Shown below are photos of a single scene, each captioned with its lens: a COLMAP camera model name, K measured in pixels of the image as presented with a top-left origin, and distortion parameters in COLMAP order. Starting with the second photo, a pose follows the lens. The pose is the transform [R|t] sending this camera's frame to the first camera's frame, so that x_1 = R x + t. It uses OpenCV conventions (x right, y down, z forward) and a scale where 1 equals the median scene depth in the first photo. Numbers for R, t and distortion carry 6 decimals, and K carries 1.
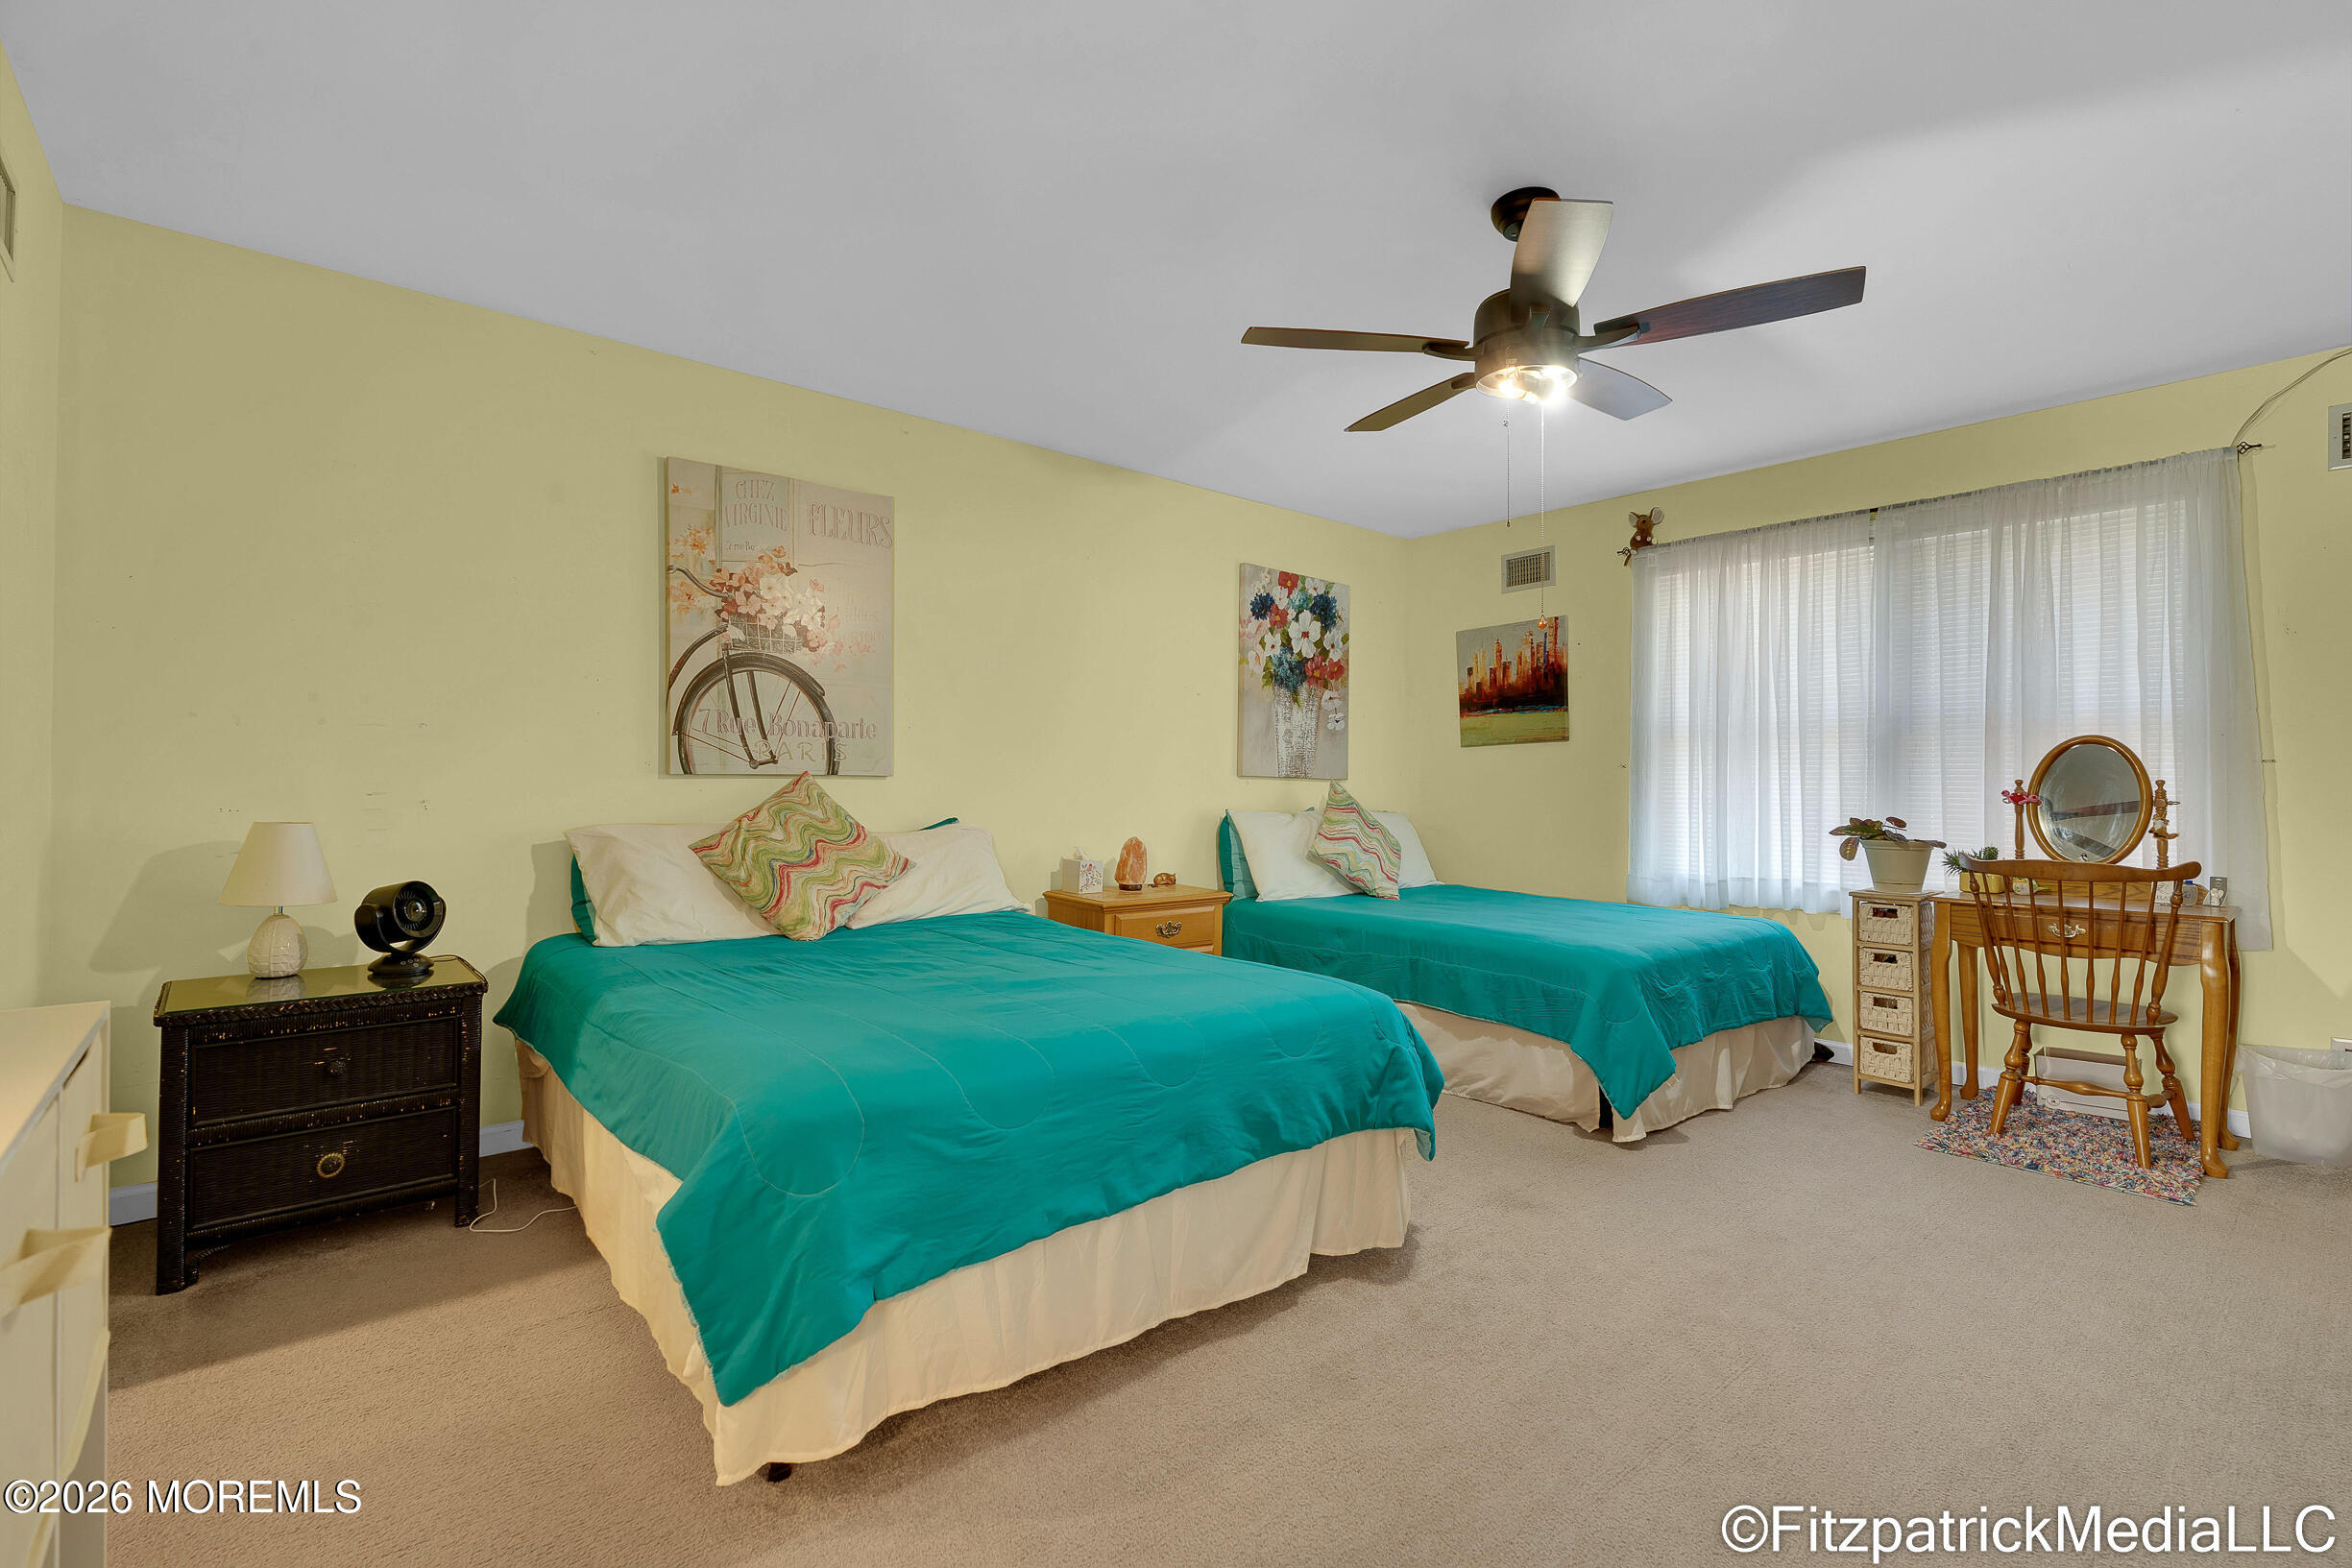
lens RADIAL K [[1049.3, 0, 1175.9], [0, 1049.3, 781.1], [0, 0, 1]] dist [-0.012937, 0.003232]
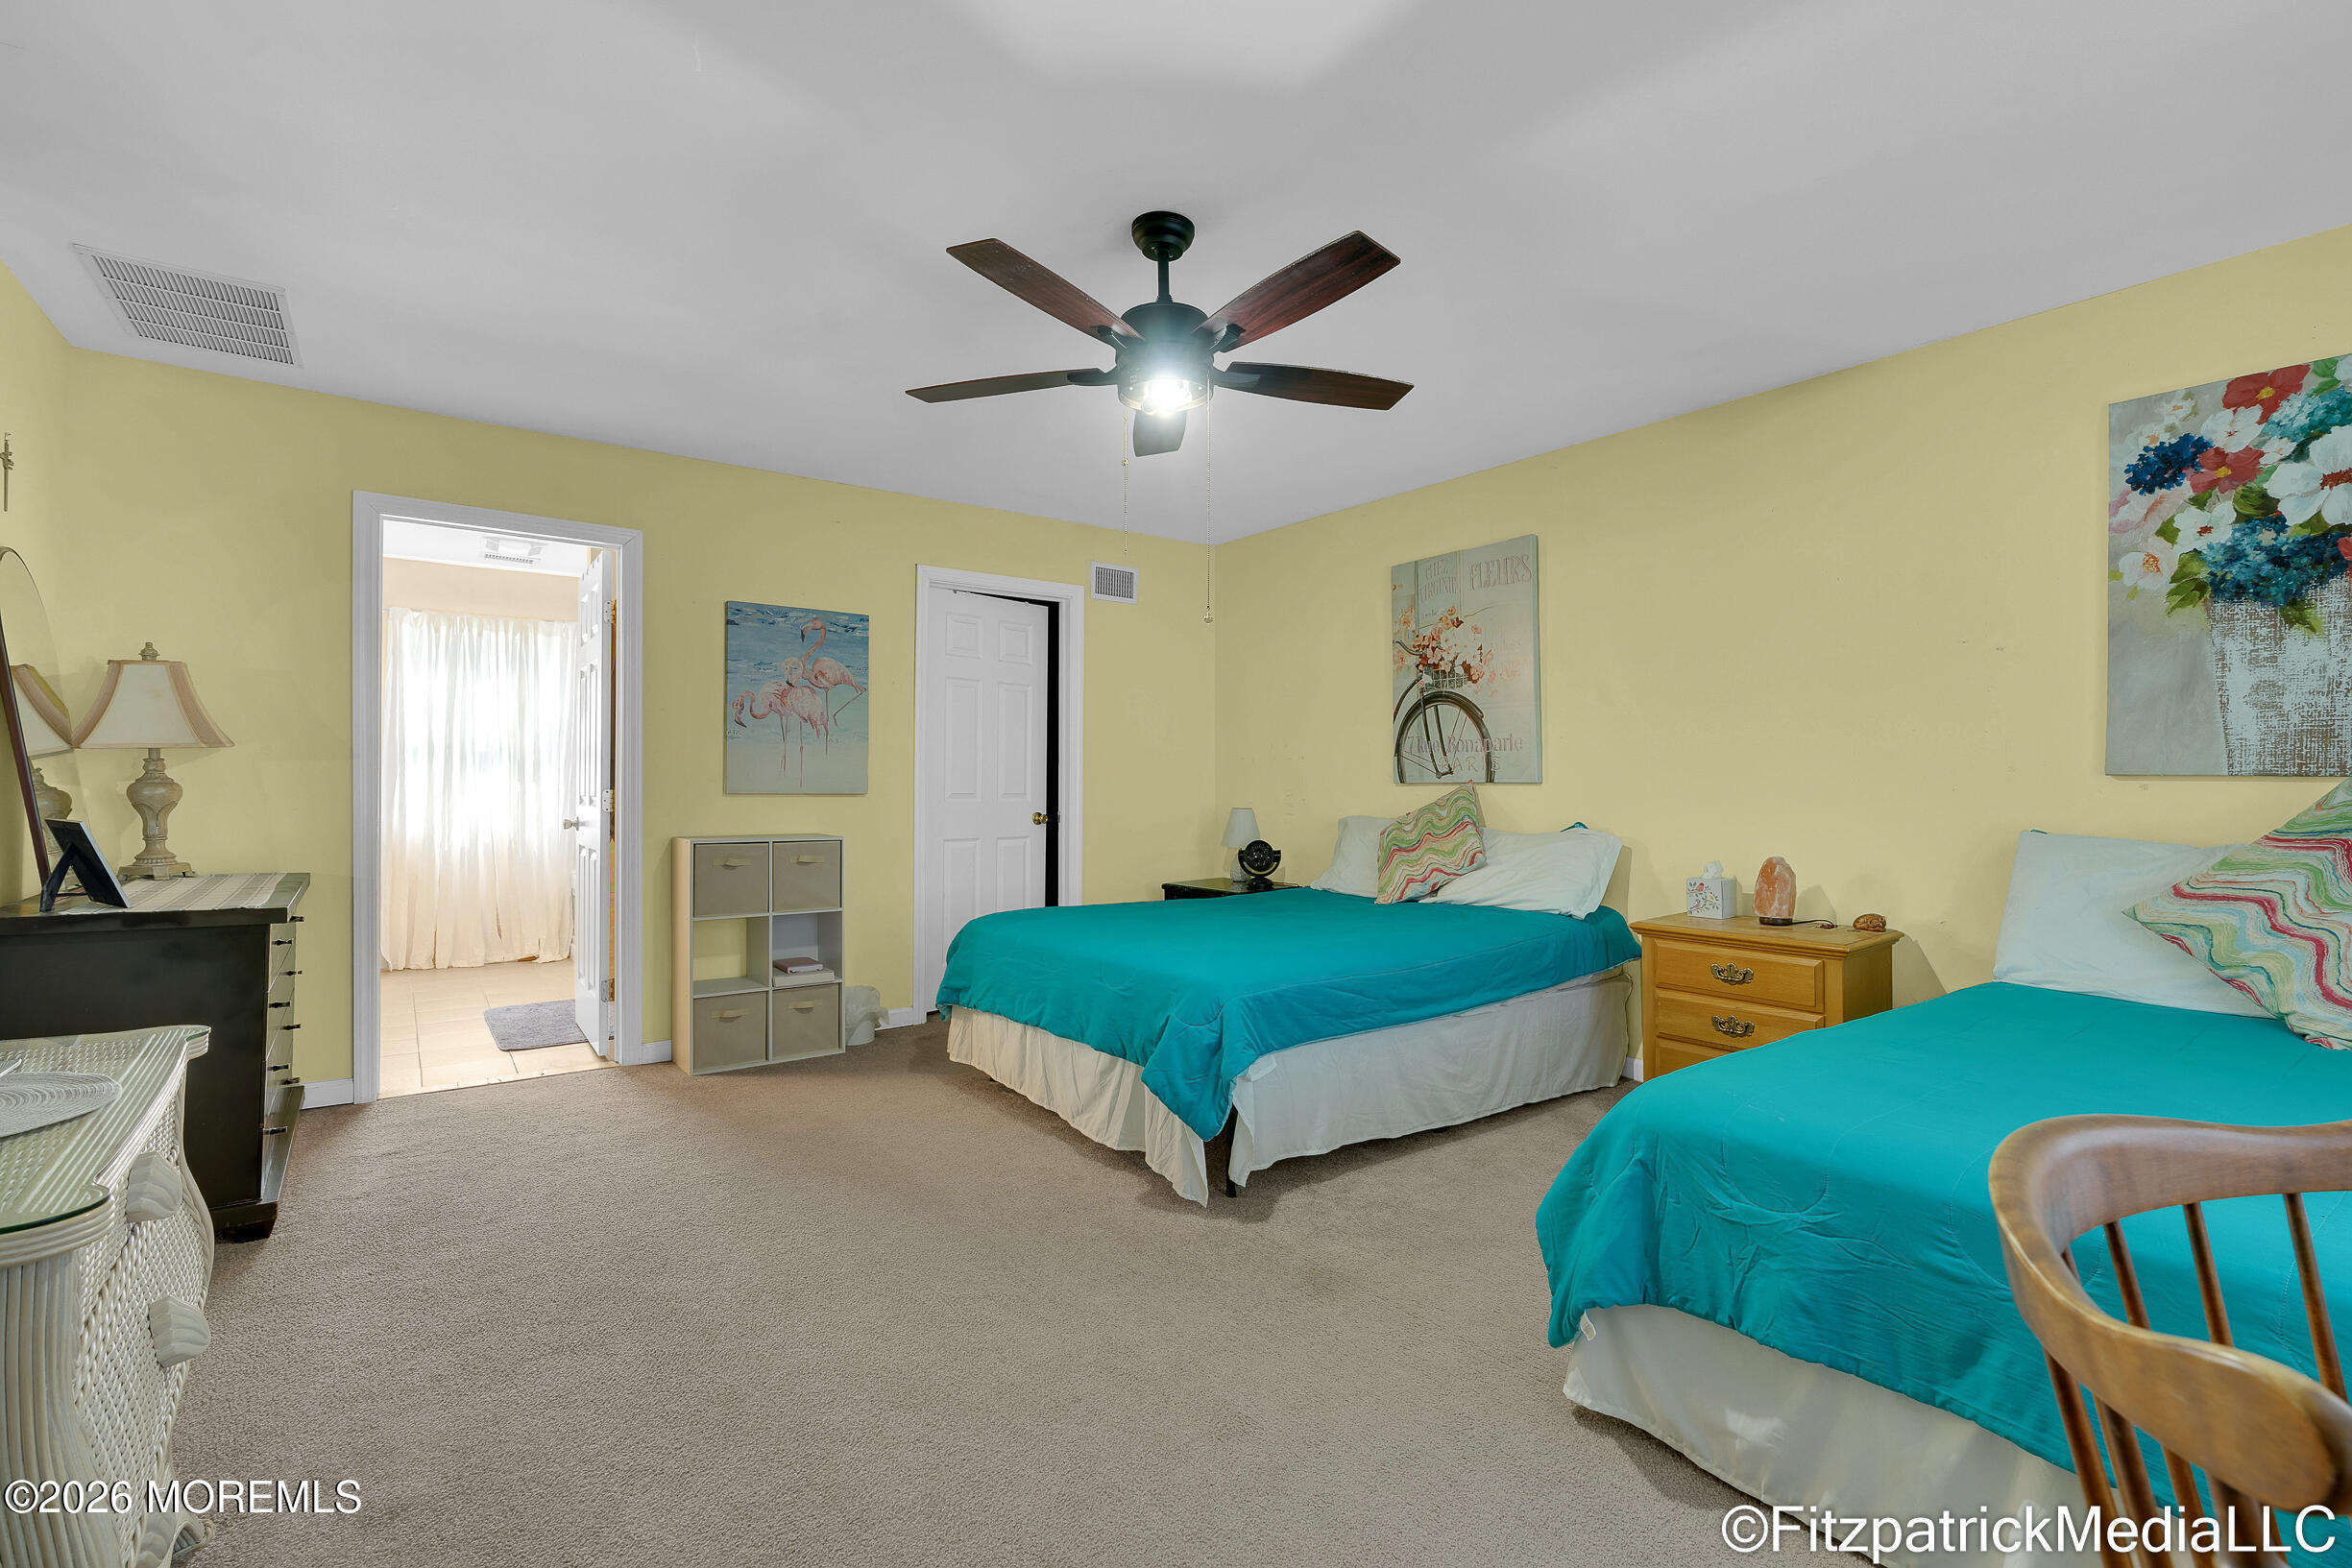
lens RADIAL K [[1049.3, 0, 1175.9], [0, 1049.3, 781.1], [0, 0, 1]] dist [-0.012937, 0.003232]
pose [[-0.061646, -0.012046, -0.998025, 0.909826], [-0.000425, 0.999927, -0.012042, 0.007419], [0.998098, -0.000318, -0.061646, 0.719608]]
